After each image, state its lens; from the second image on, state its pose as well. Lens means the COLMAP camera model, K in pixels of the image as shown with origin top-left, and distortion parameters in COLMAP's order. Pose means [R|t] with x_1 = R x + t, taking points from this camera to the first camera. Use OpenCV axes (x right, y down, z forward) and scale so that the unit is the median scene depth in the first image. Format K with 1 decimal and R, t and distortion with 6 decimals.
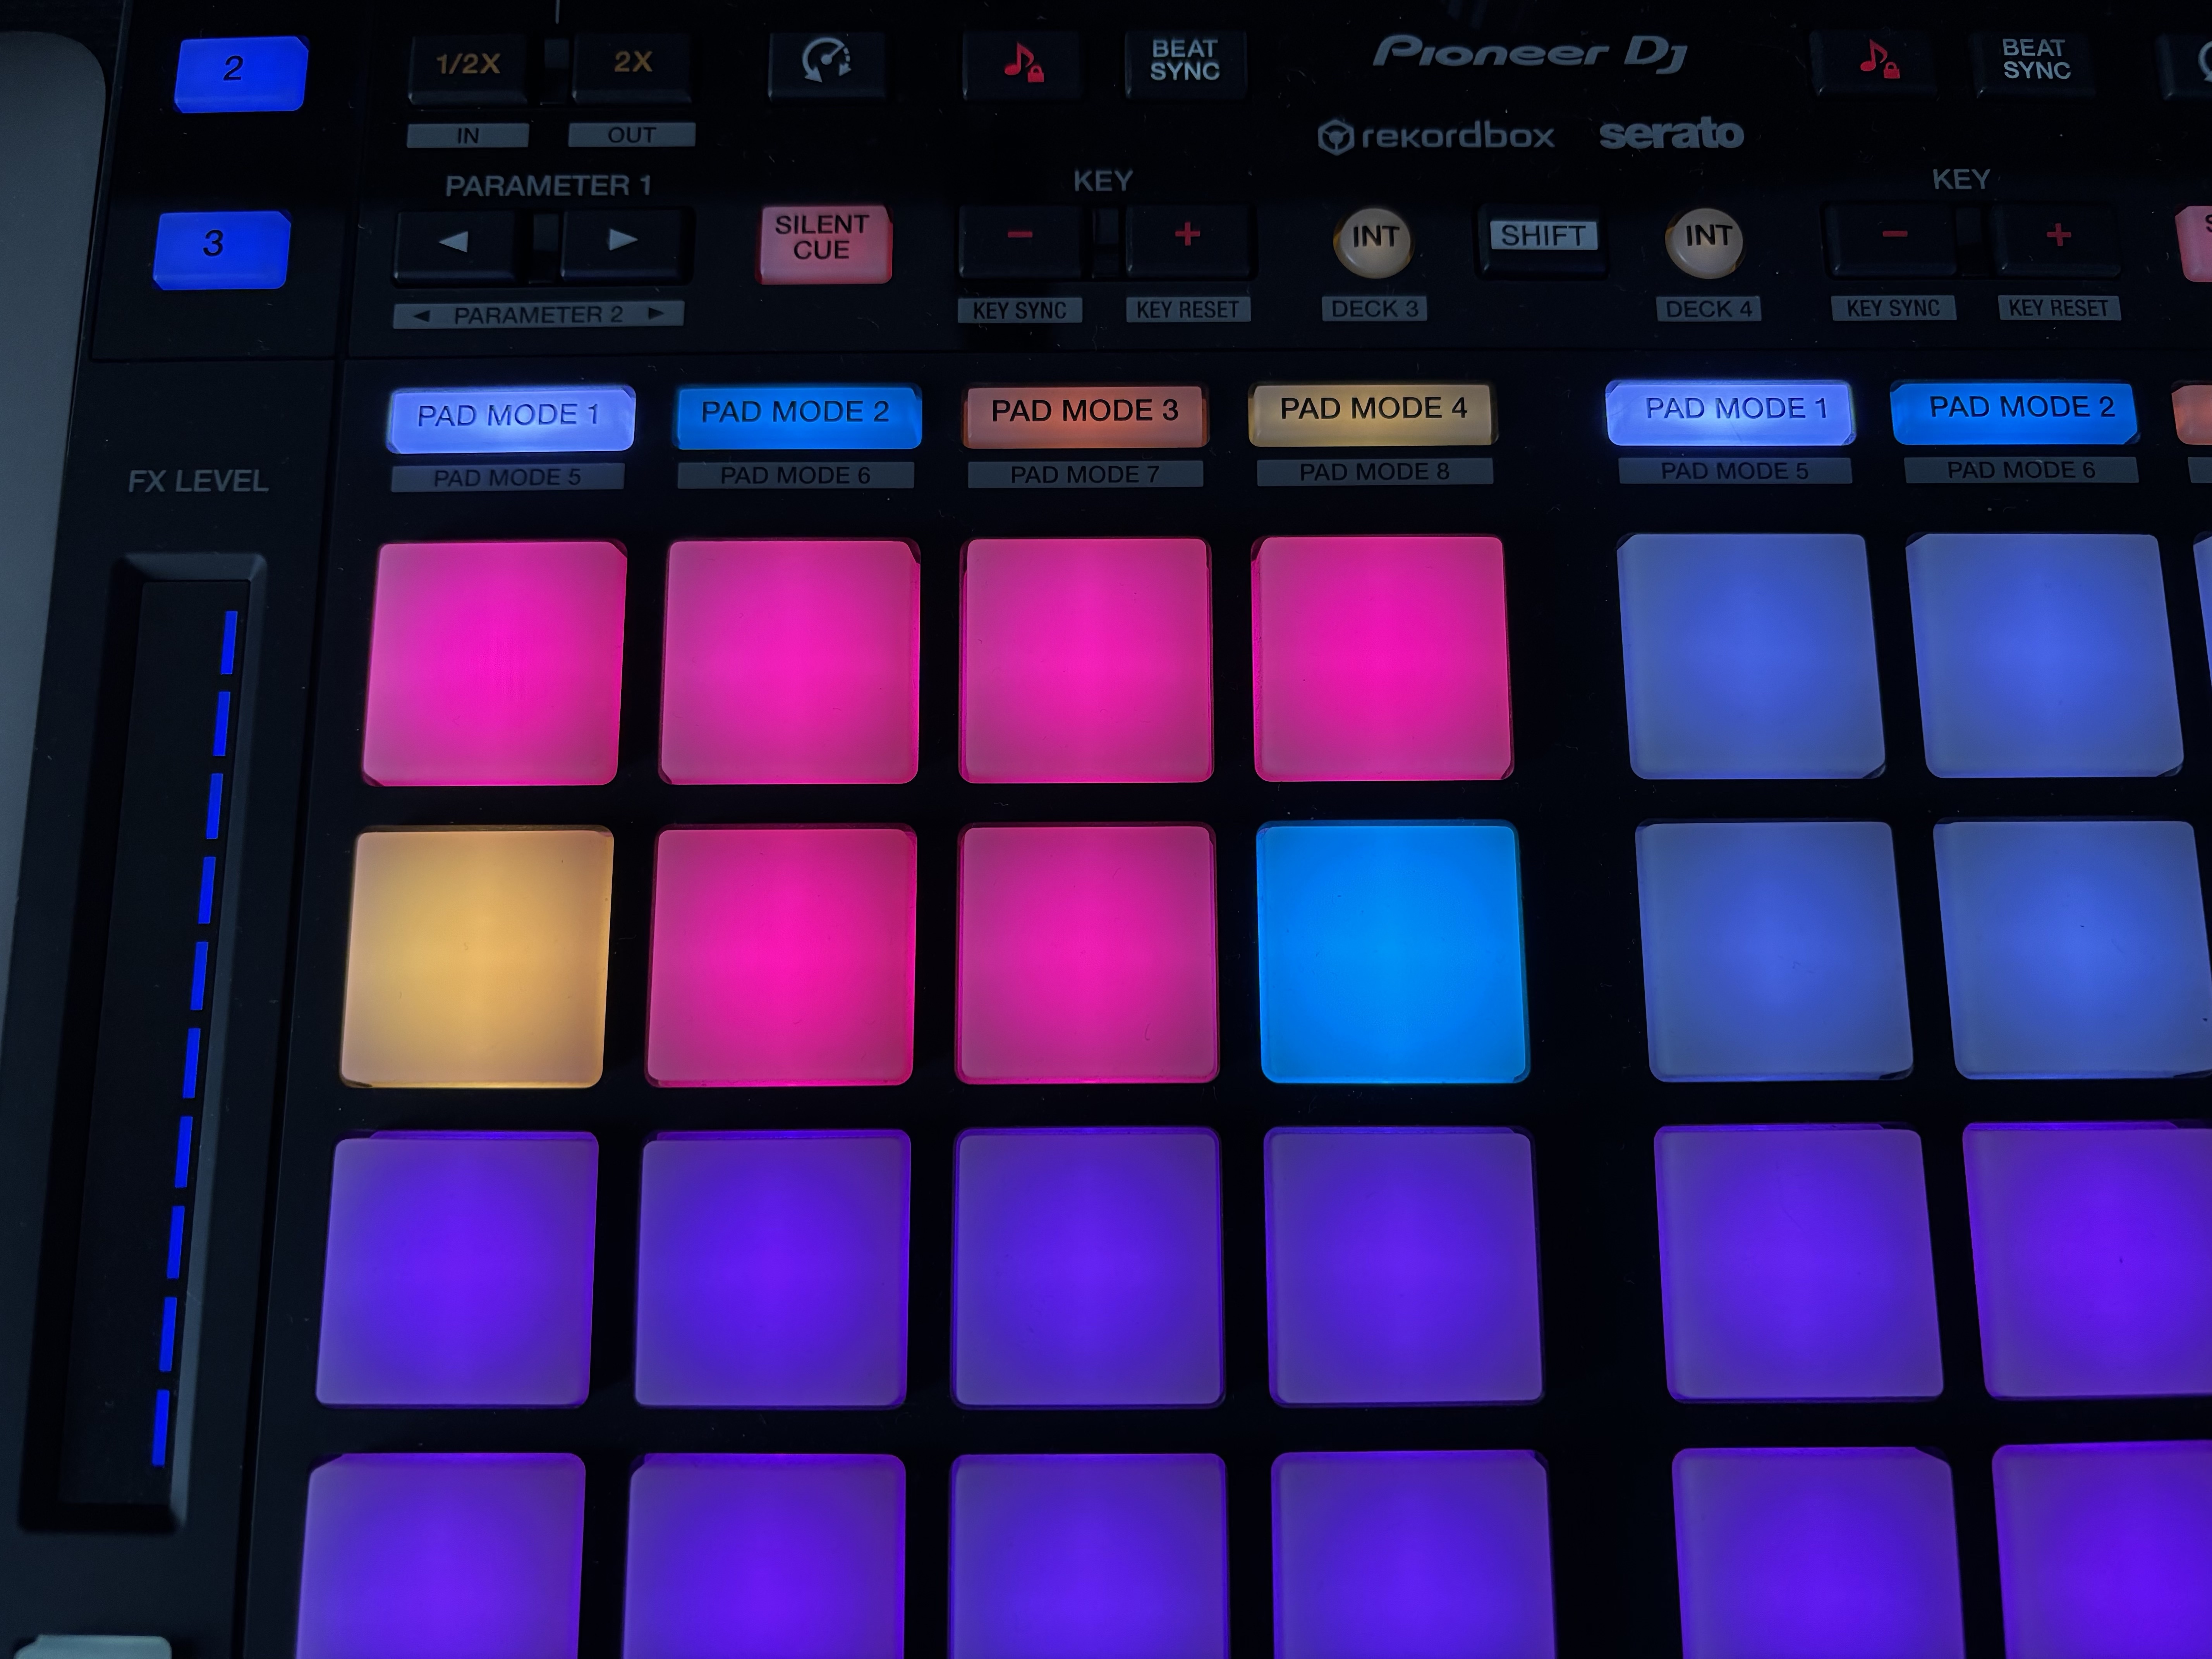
lens RADIAL K [[1646.3, 0, 1096.6], [0, 1646.3, 814.1], [0, 0, 1]] dist [-0.075791, 0.031873]
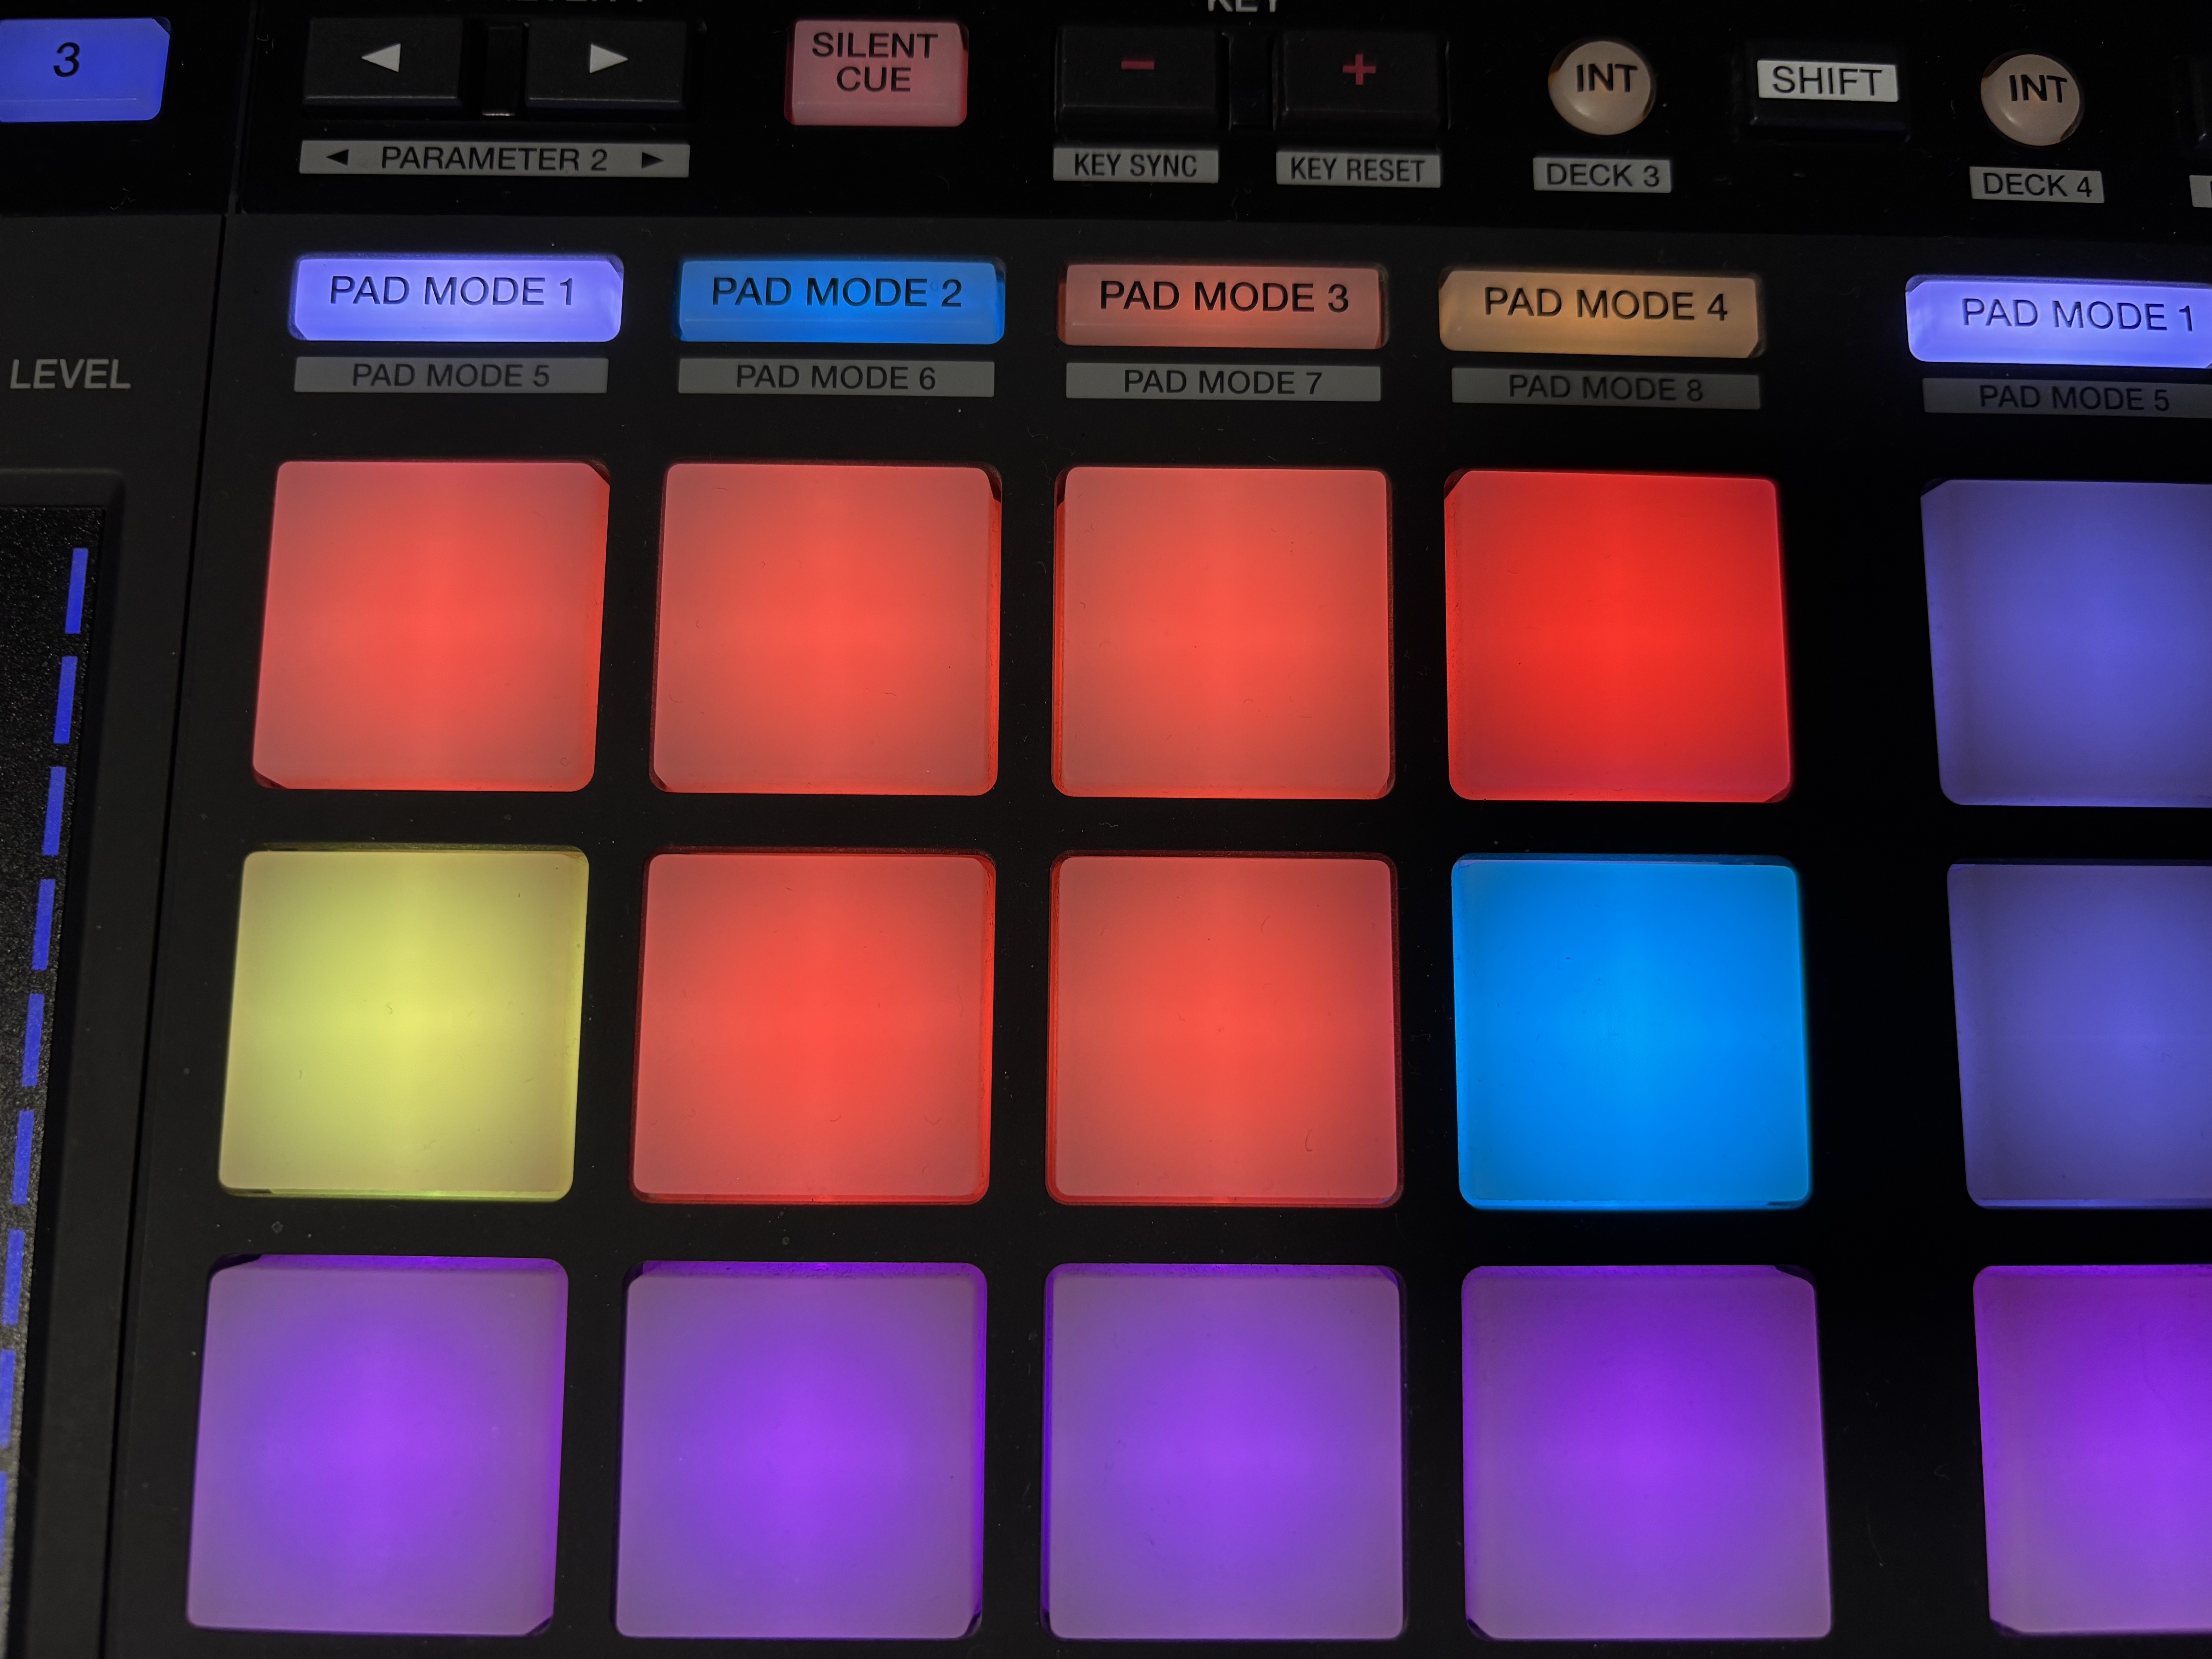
lens RADIAL K [[1646.3, 0, 1122.1], [0, 1646.3, 852.9], [0, 0, 1]] dist [-0.075791, 0.031873]
pose [[0.999842, 0.014932, 0.009615, -0.057180], [-0.015332, 0.998961, 0.042918, -0.023742], [-0.008964, -0.043058, 0.999032, 0.242848]]
